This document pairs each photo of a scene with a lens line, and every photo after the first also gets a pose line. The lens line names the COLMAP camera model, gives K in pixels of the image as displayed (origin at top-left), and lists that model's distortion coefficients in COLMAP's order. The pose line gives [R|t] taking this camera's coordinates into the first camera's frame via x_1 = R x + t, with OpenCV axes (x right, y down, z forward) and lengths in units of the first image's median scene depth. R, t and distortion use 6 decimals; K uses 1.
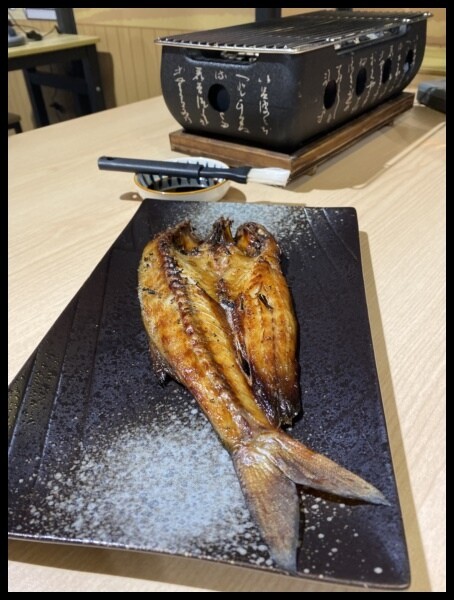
lens RADIAL K [[455.8, 0, 227.0], [0, 455.8, 300.0], [0, 0, 1]] dist [0.000797, 0.001050]
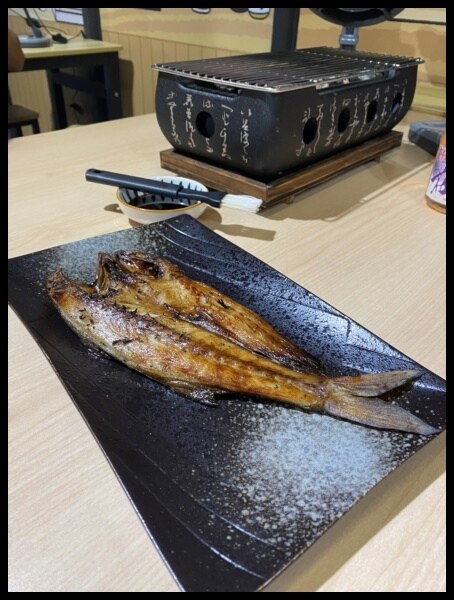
lens RADIAL K [[455.8, 0, 227.0], [0, 455.8, 300.0], [0, 0, 1]] dist [0.000797, 0.001050]
pose [[0.995301, 0.095667, -0.014990, 0.084345], [-0.095941, 0.995210, -0.018787, -0.019260], [0.013121, 0.020136, 0.999711, -0.053715]]
